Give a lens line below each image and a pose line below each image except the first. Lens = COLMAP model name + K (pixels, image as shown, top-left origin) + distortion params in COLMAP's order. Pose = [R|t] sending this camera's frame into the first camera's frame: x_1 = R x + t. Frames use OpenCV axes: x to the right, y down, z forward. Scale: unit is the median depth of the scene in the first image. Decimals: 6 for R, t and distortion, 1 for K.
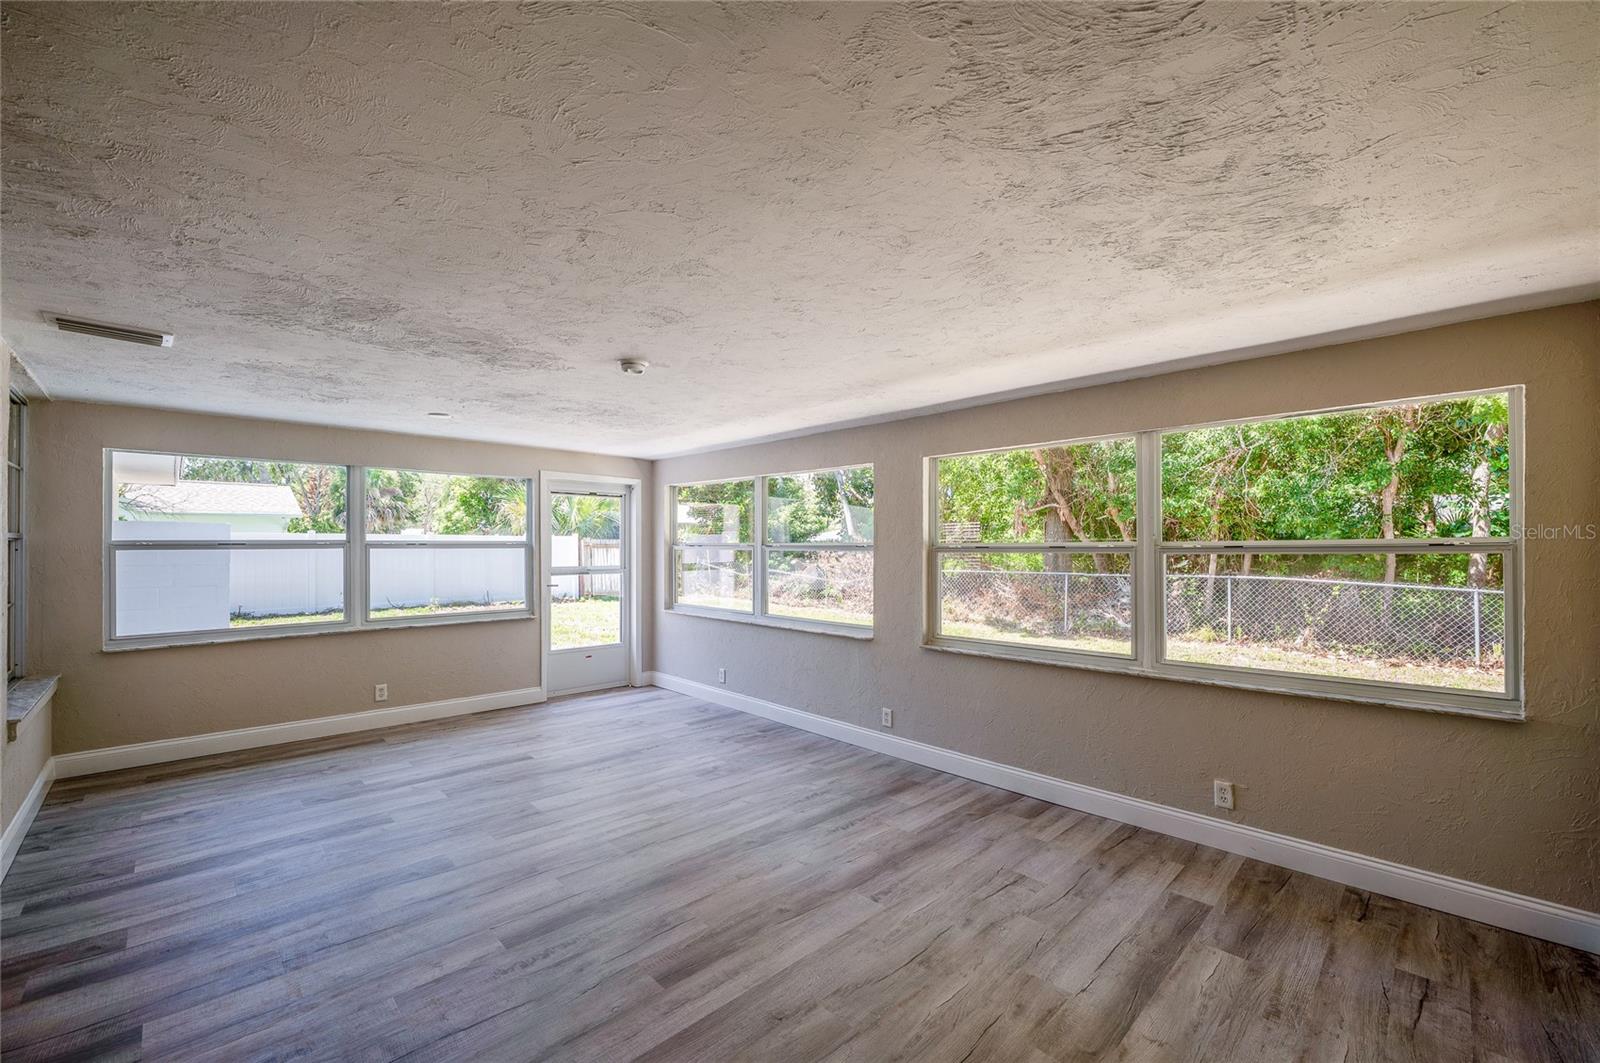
lens RADIAL K [[656.7, 0, 794.4], [0, 656.7, 544.8], [0, 0, 1]] dist [-0.015596, -0.000108]
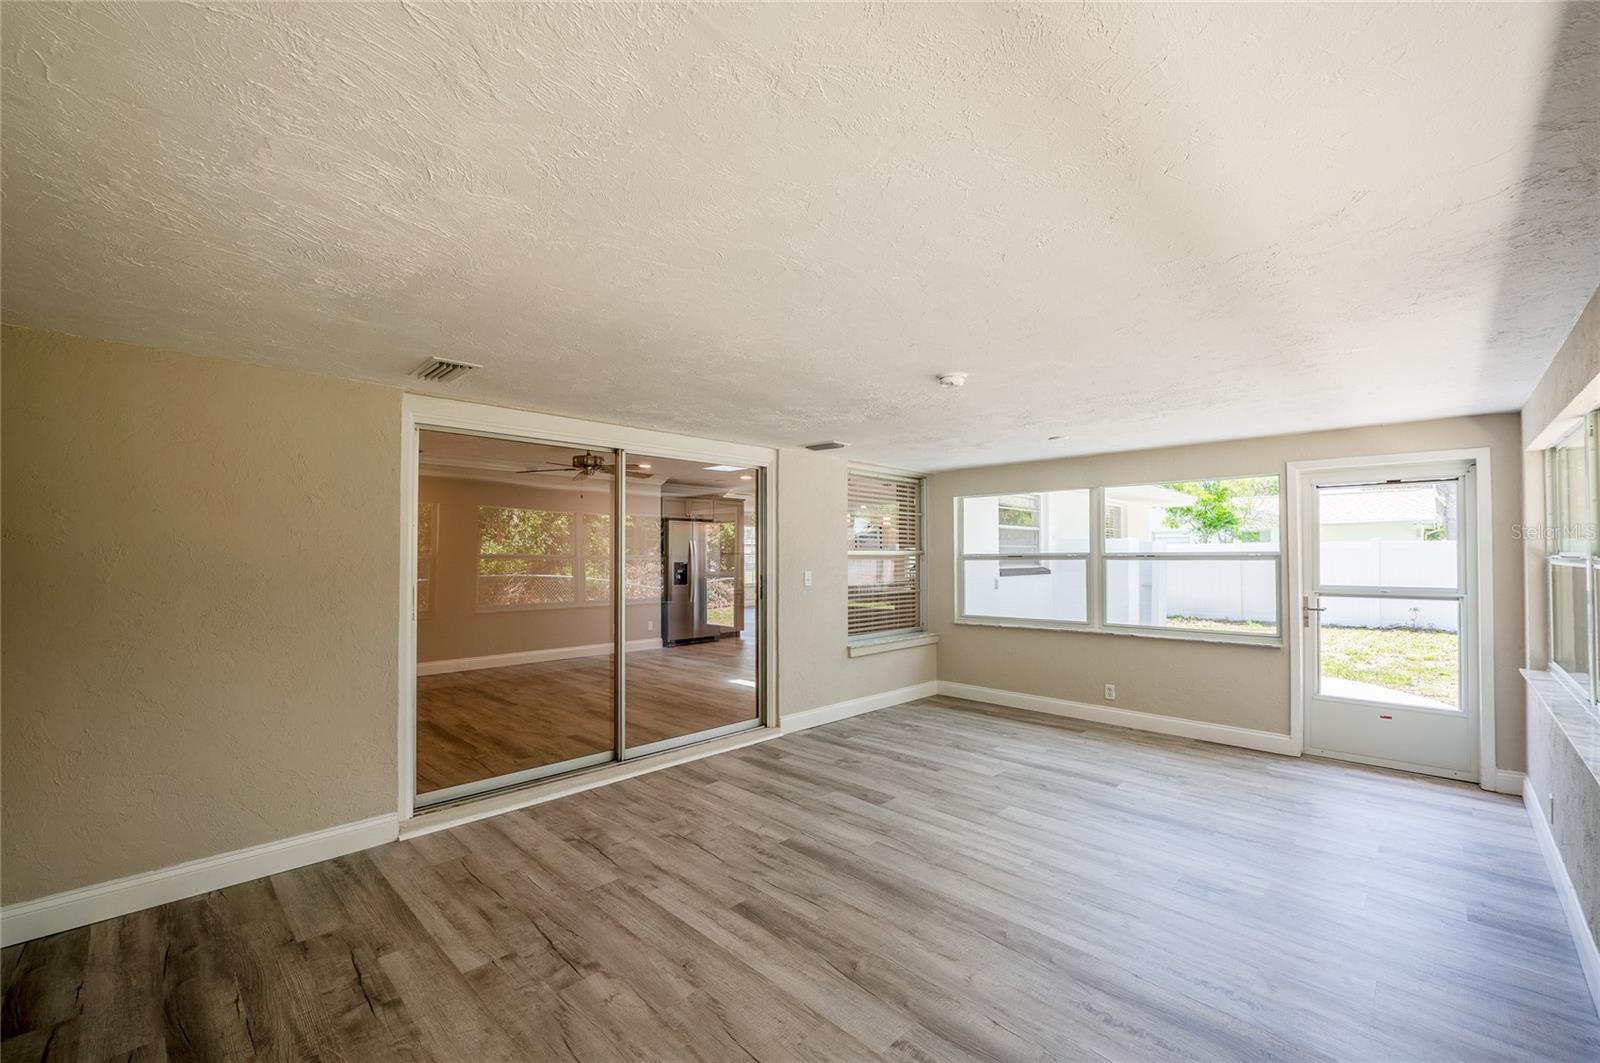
lens RADIAL K [[656.7, 0, 800.1], [0, 656.7, 541.1], [0, 0, 1]] dist [-0.015596, -0.000108]
pose [[0.016074, -0.022463, -0.999618, 0.863719], [0.004861, 0.999738, -0.022388, -0.006763], [0.999859, -0.004500, 0.016179, 0.879757]]
